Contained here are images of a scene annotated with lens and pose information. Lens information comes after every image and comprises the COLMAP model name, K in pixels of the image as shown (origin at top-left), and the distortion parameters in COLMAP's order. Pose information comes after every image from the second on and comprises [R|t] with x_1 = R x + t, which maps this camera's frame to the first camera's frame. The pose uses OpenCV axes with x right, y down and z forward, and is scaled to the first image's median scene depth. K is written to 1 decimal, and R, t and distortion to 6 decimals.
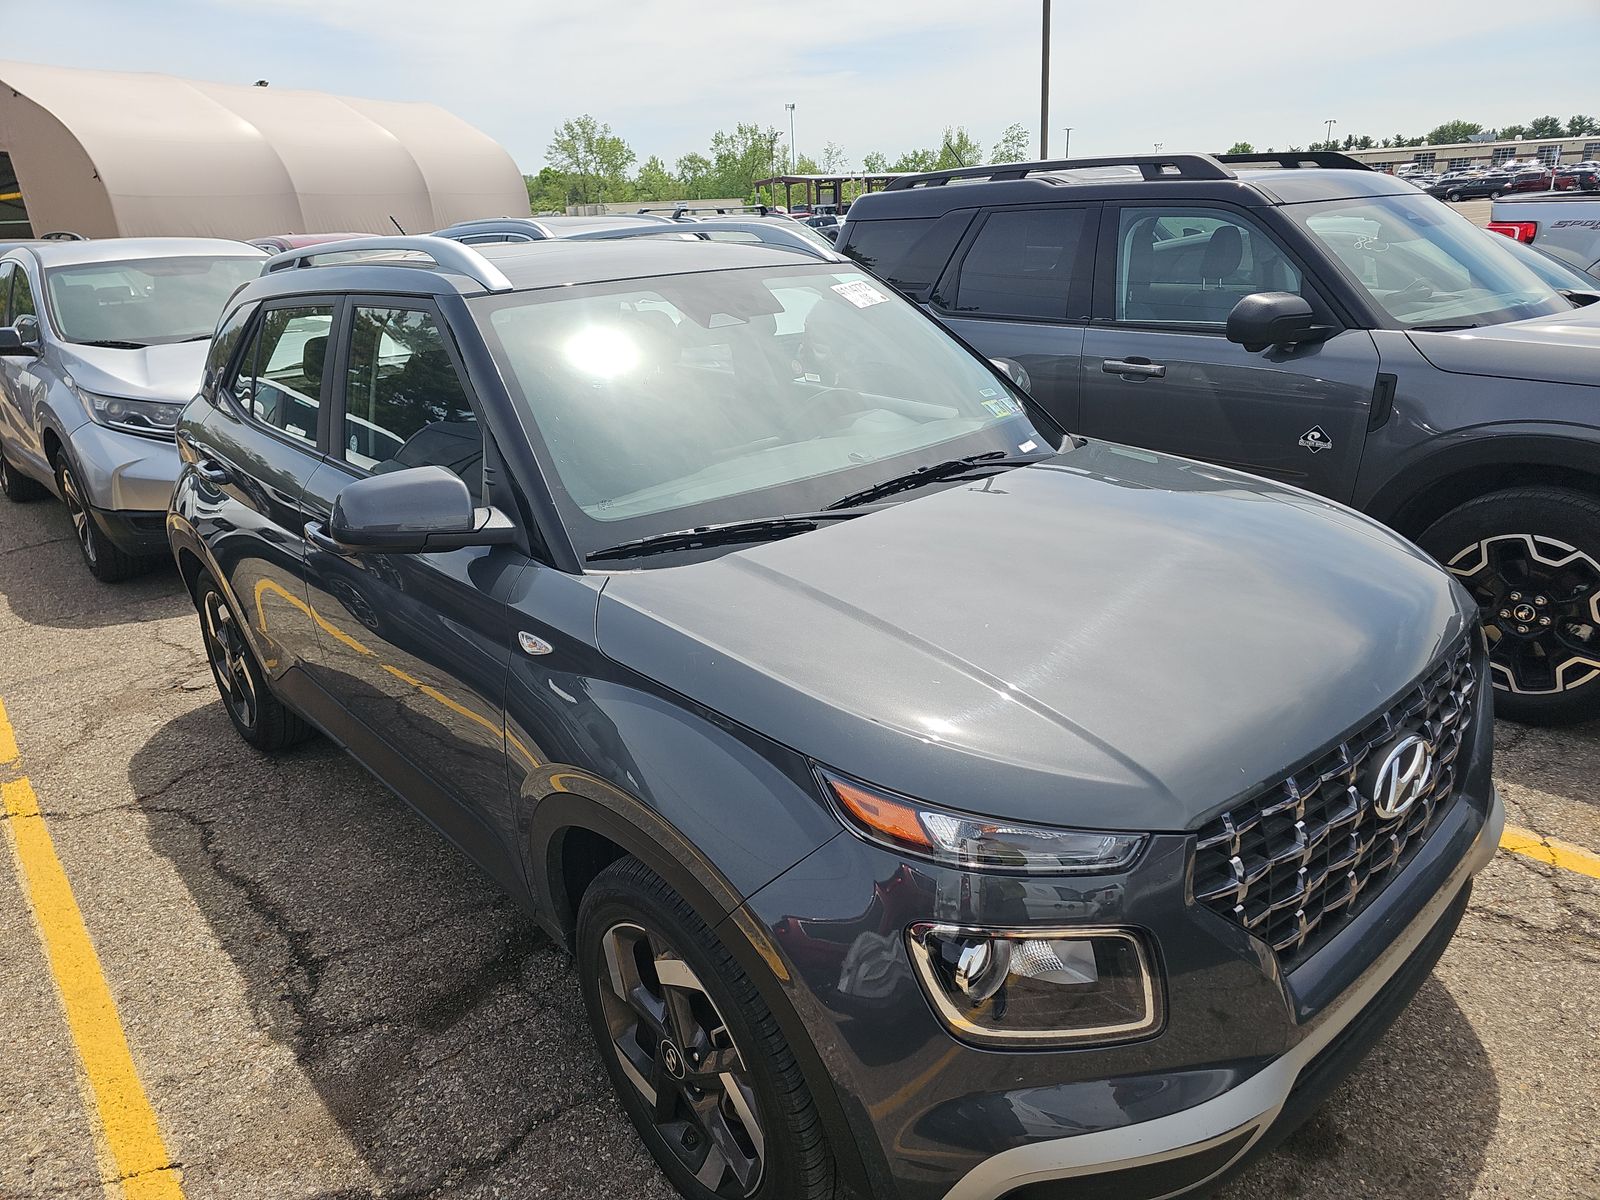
lens RADIAL K [[1059.6, 0, 817.1], [0, 1059.6, 615.3], [0, 0, 1]] dist [0.058453, -0.047347]
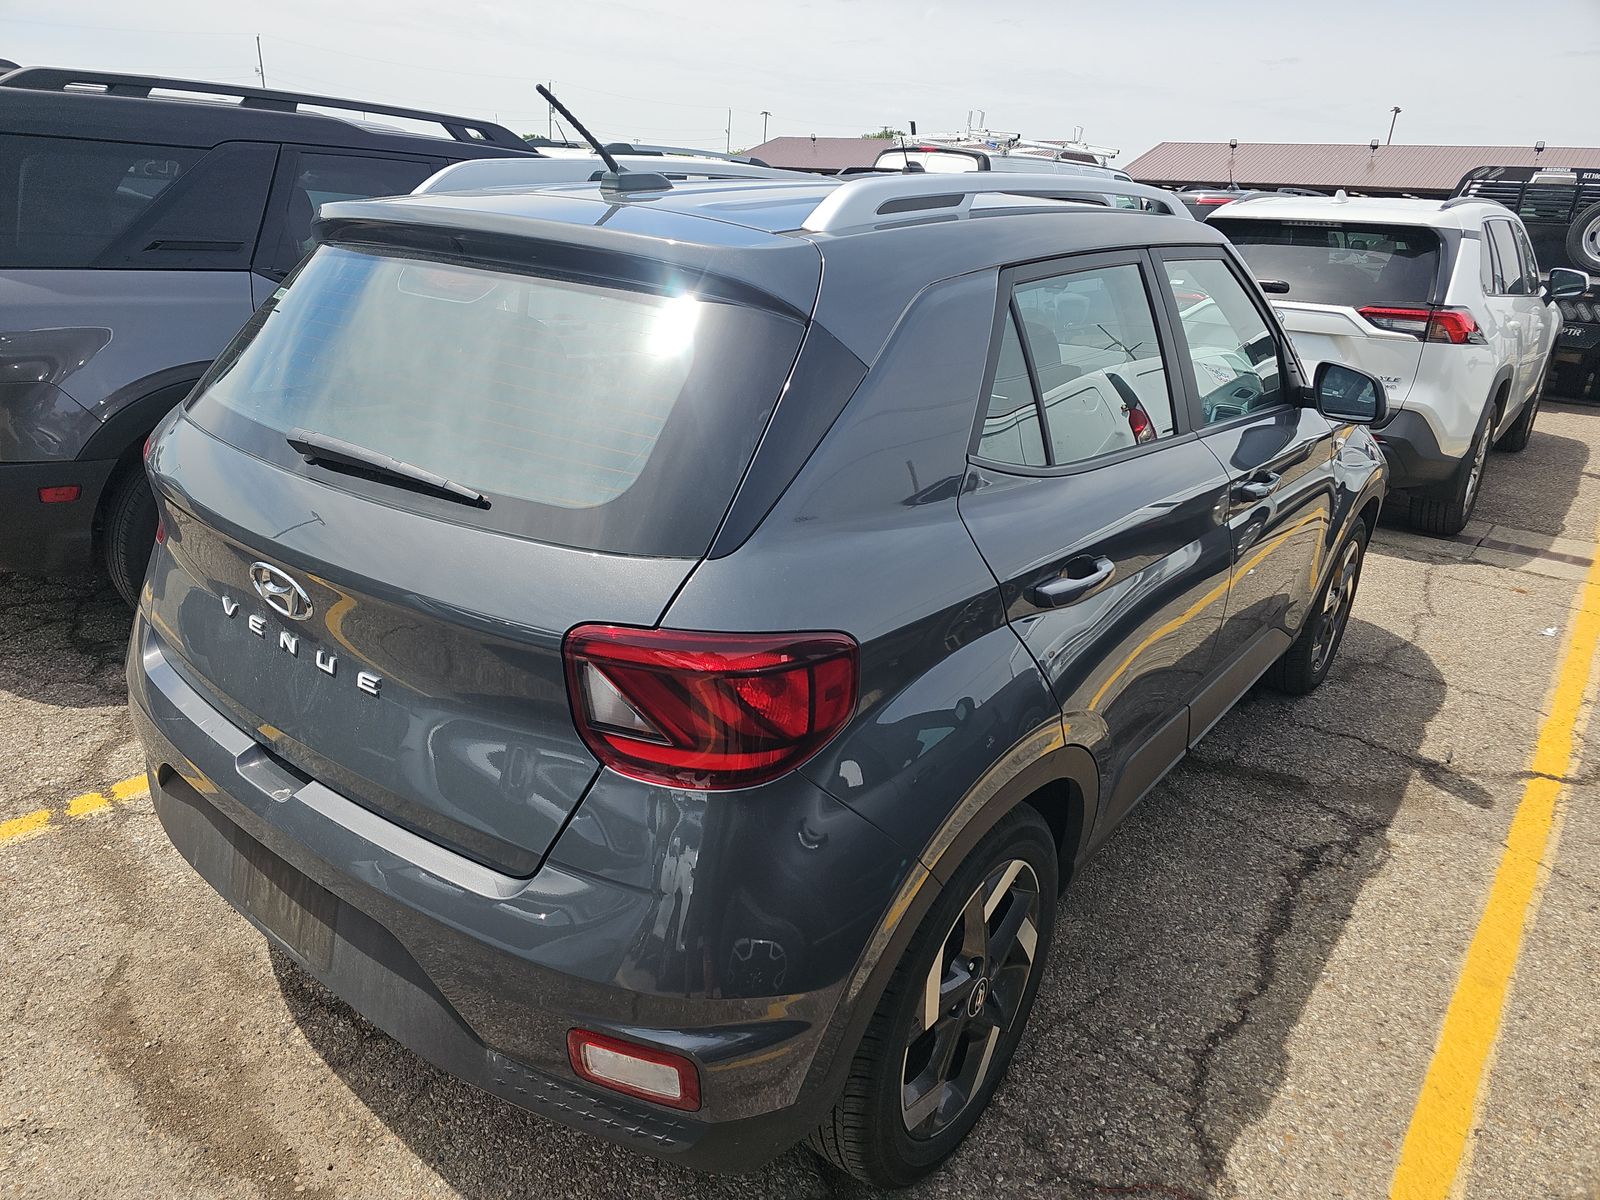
lens RADIAL K [[1064.3, 0, 800.0], [0, 1064.3, 600.0], [0, 0, 1]] dist [0.056538, -0.043878]
pose [[-0.183069, -0.303446, 0.935097, -1.000826], [0.303108, 0.887412, 0.347313, -0.335562], [-0.935207, 0.347017, -0.070480, 1.117662]]
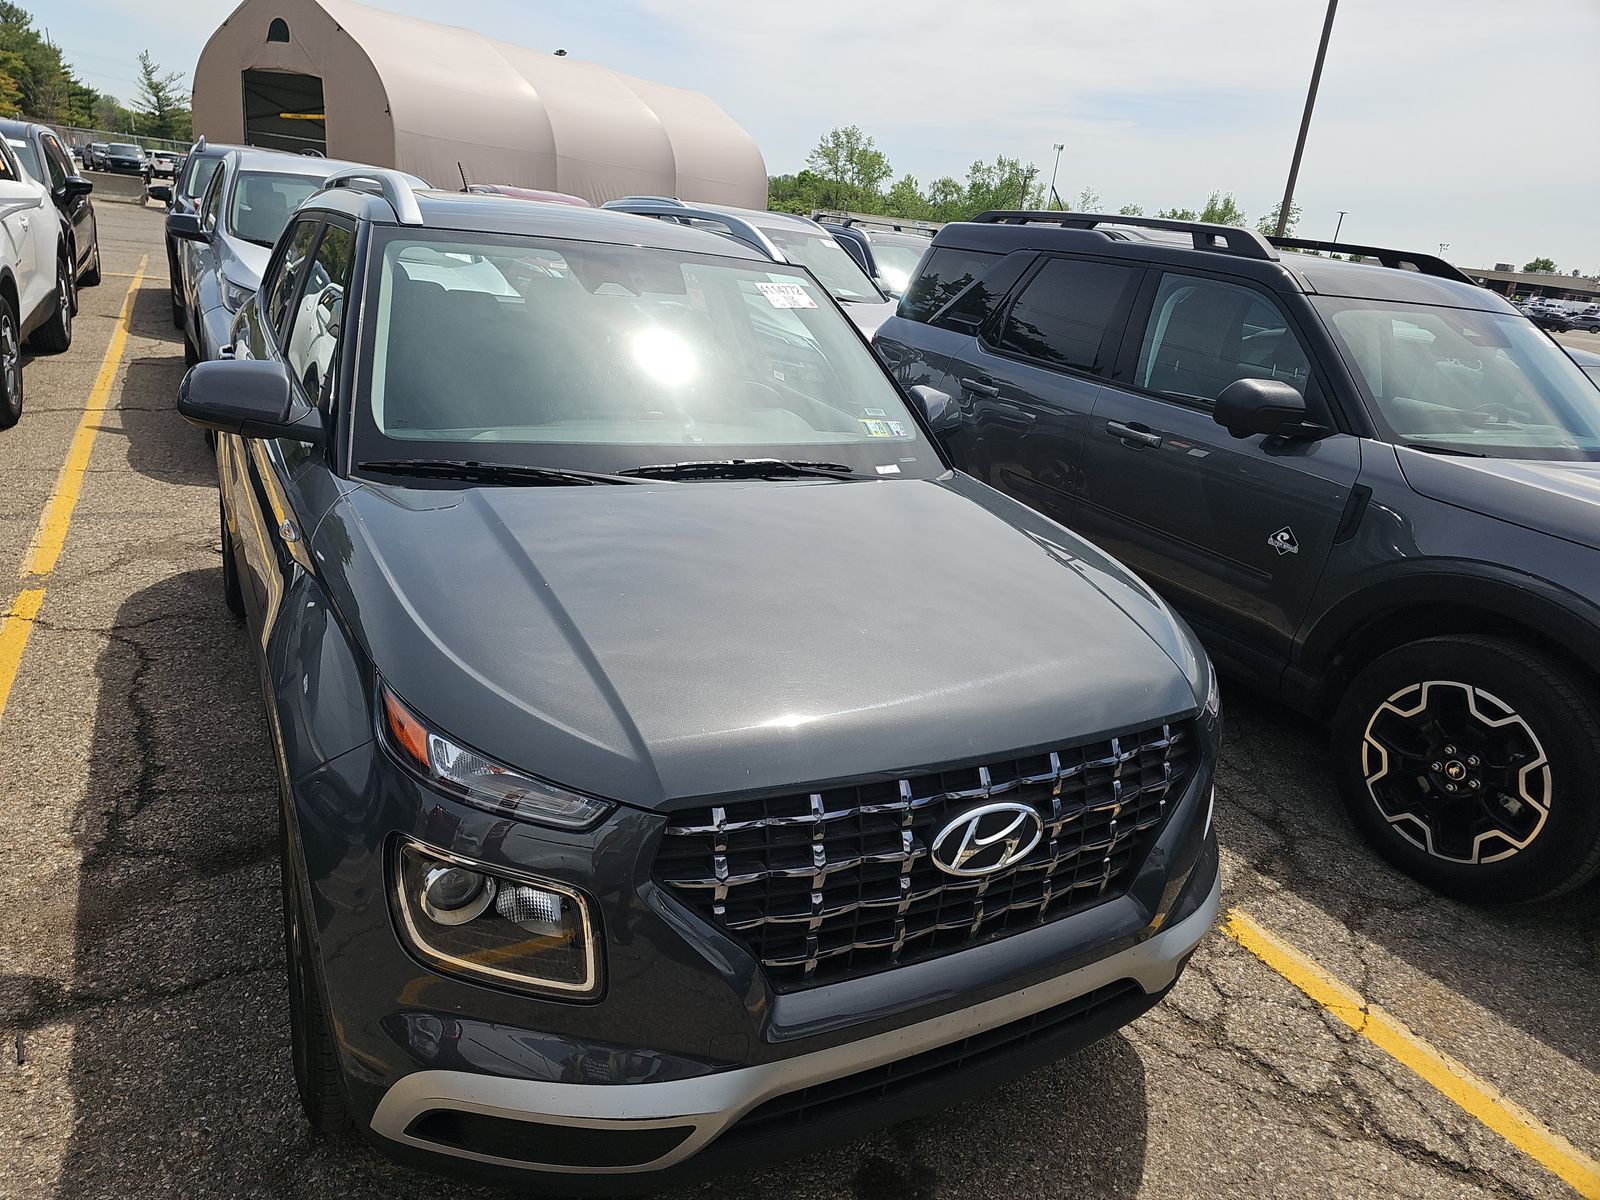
lens RADIAL K [[1064.3, 0, 800.0], [0, 1064.3, 600.0], [0, 0, 1]] dist [0.056538, -0.043878]
pose [[0.960669, 0.221333, -0.167708, 0.240550], [-0.226514, 0.973932, -0.012177, -0.005602], [0.160640, 0.049687, 0.985762, 0.001898]]
